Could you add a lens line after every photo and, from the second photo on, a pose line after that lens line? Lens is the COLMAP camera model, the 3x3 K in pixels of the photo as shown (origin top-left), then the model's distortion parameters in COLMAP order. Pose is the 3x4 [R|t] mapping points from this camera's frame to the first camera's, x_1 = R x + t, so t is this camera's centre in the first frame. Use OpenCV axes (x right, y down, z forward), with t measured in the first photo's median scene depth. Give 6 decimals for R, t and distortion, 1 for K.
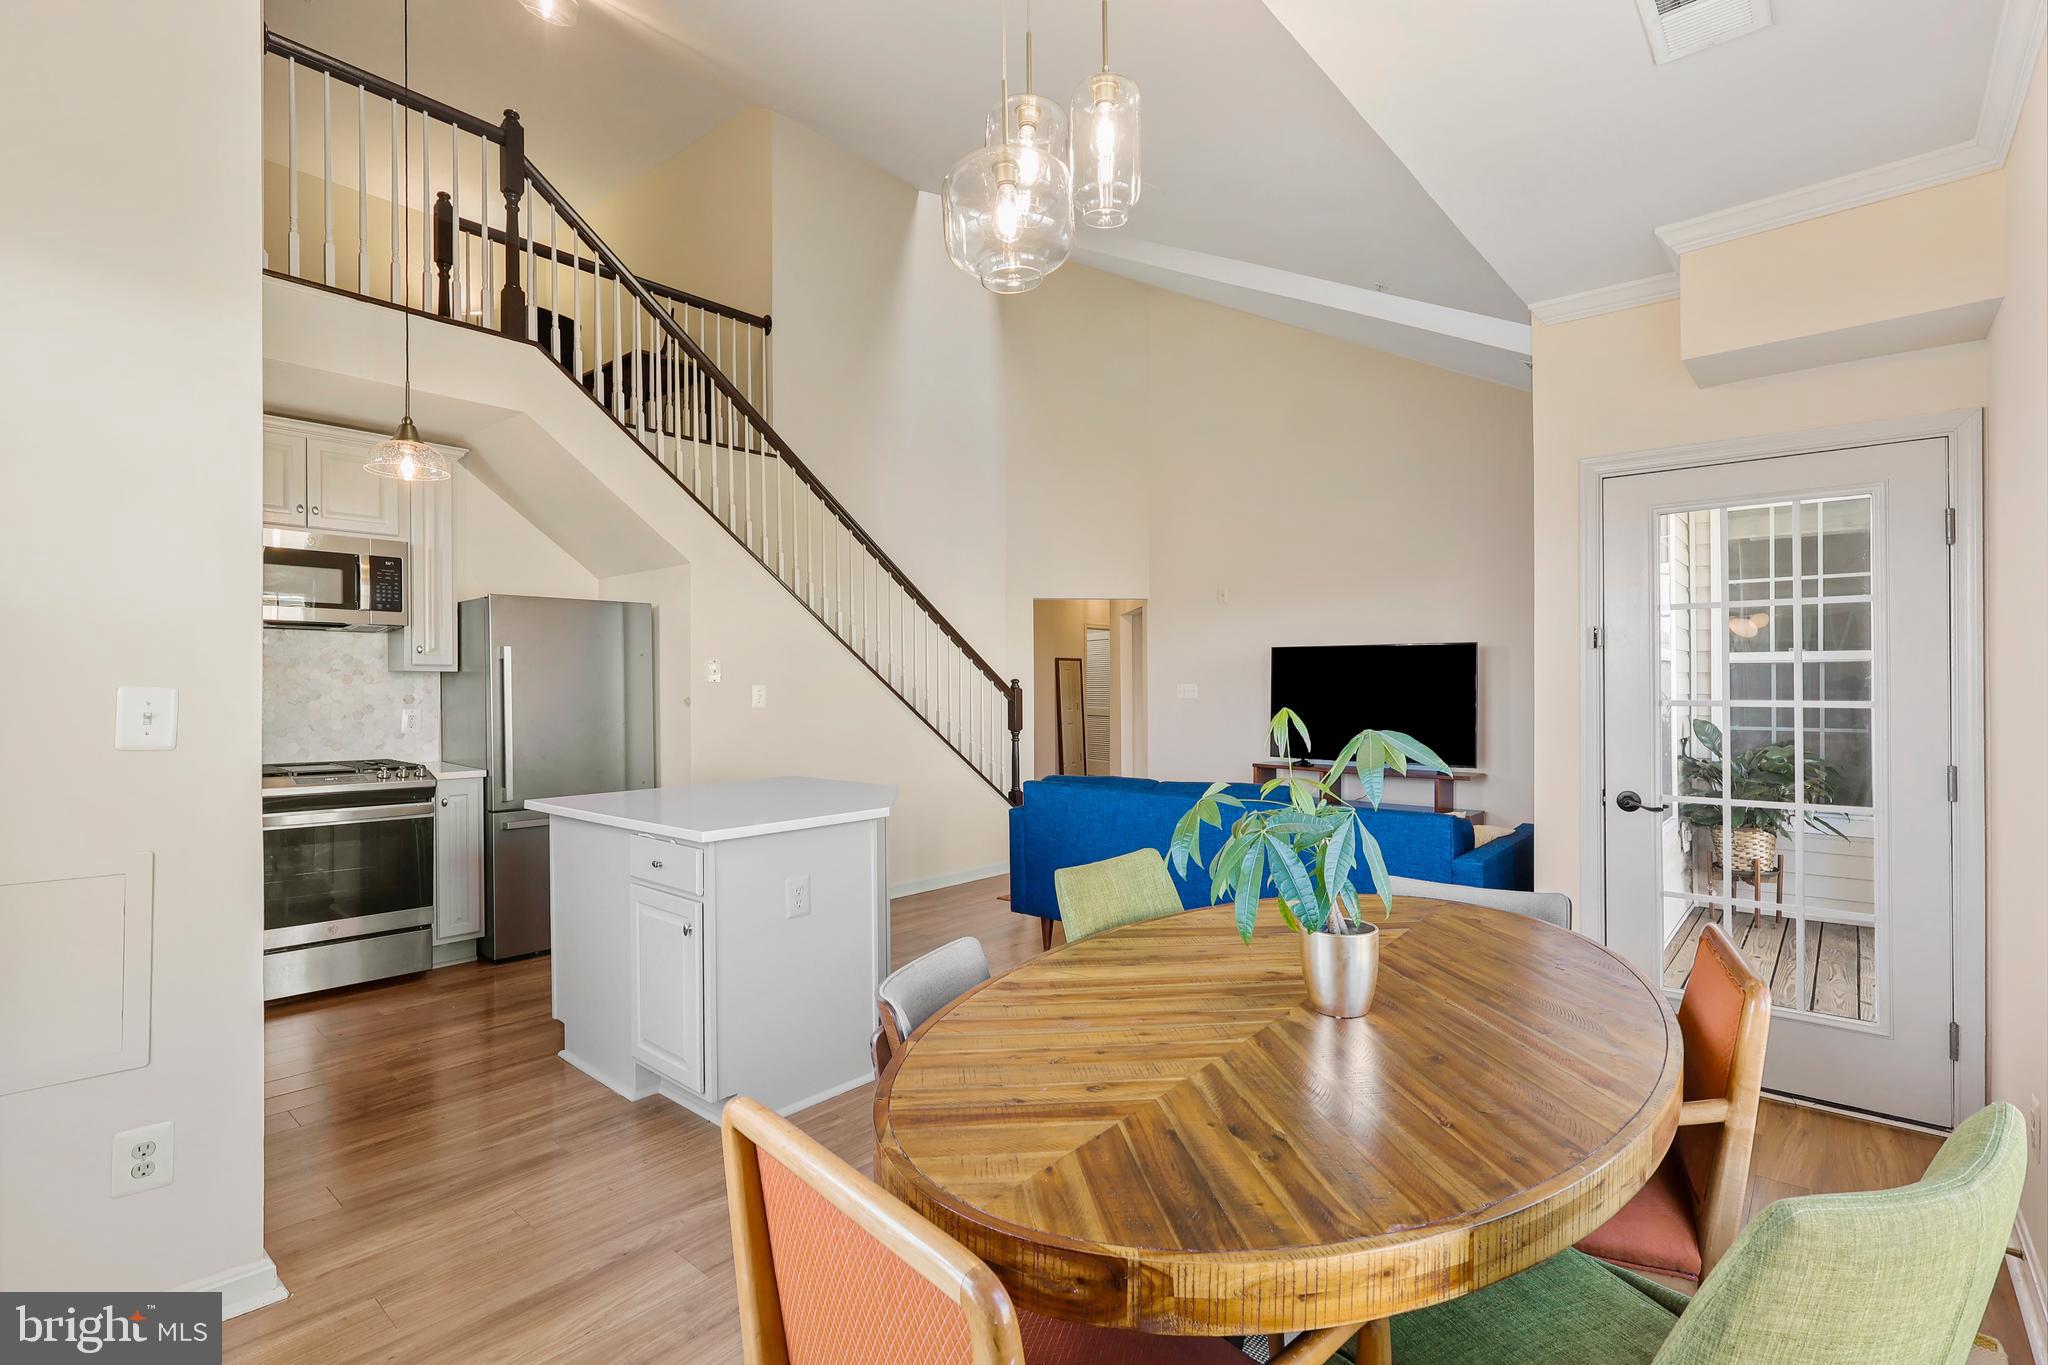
lens RADIAL K [[945.2, 0, 1032.2], [0, 945.2, 702.7], [0, 0, 1]] dist [0.002753, -0.000044]
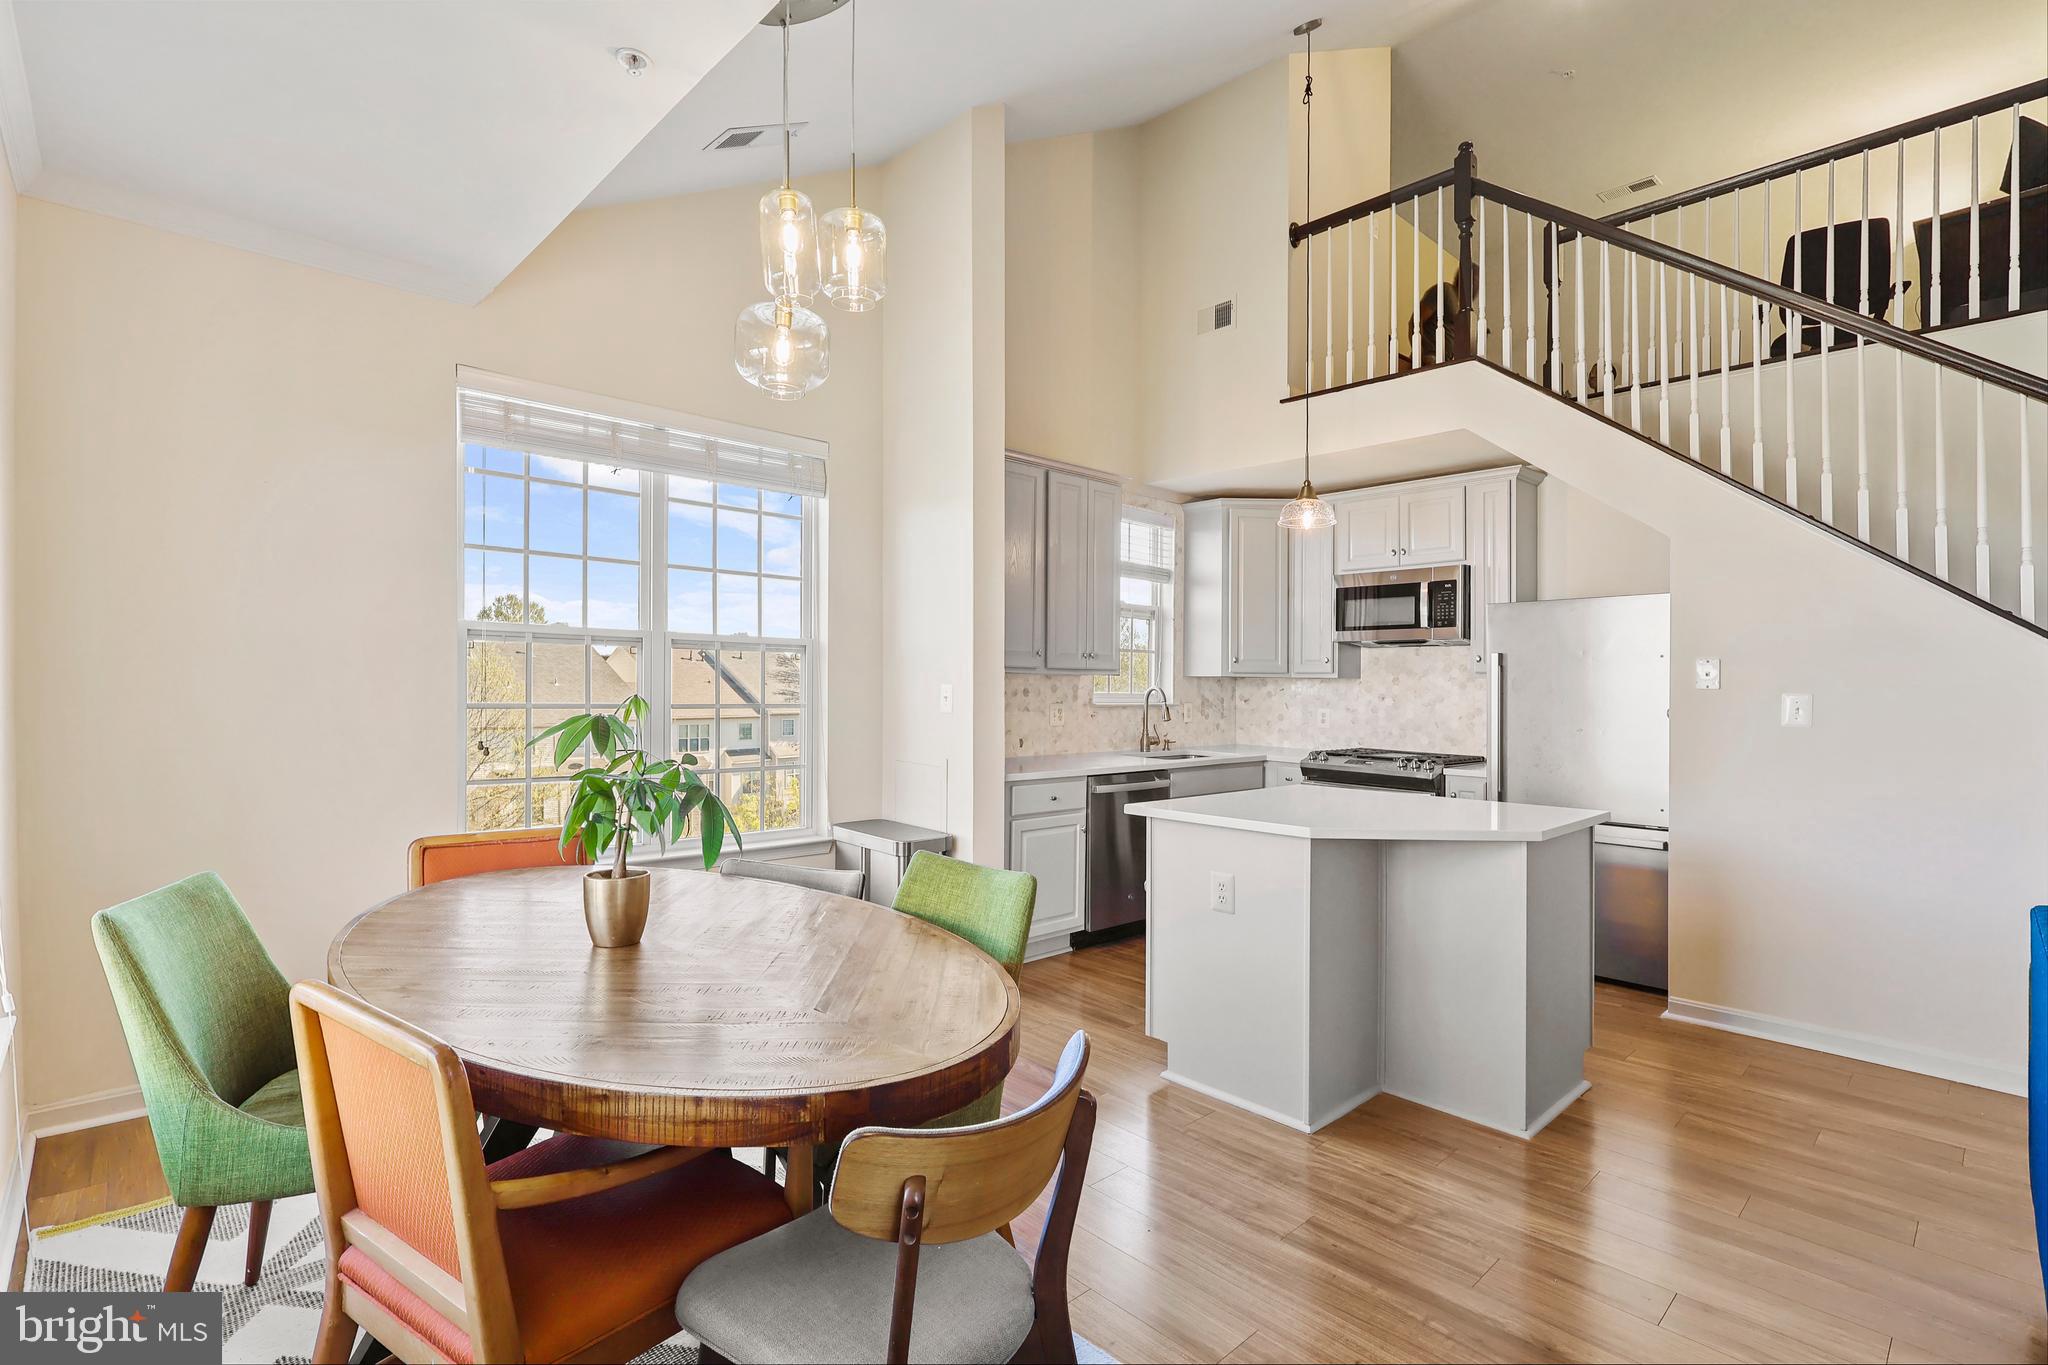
lens RADIAL K [[945.2, 0, 1027.4], [0, 945.2, 691.8], [0, 0, 1]] dist [0.002753, -0.000044]
pose [[-0.103586, 0.003372, -0.994615, 0.508210], [-0.026459, 0.999631, 0.006145, -0.010605], [0.994268, 0.026953, -0.103459, 0.599663]]
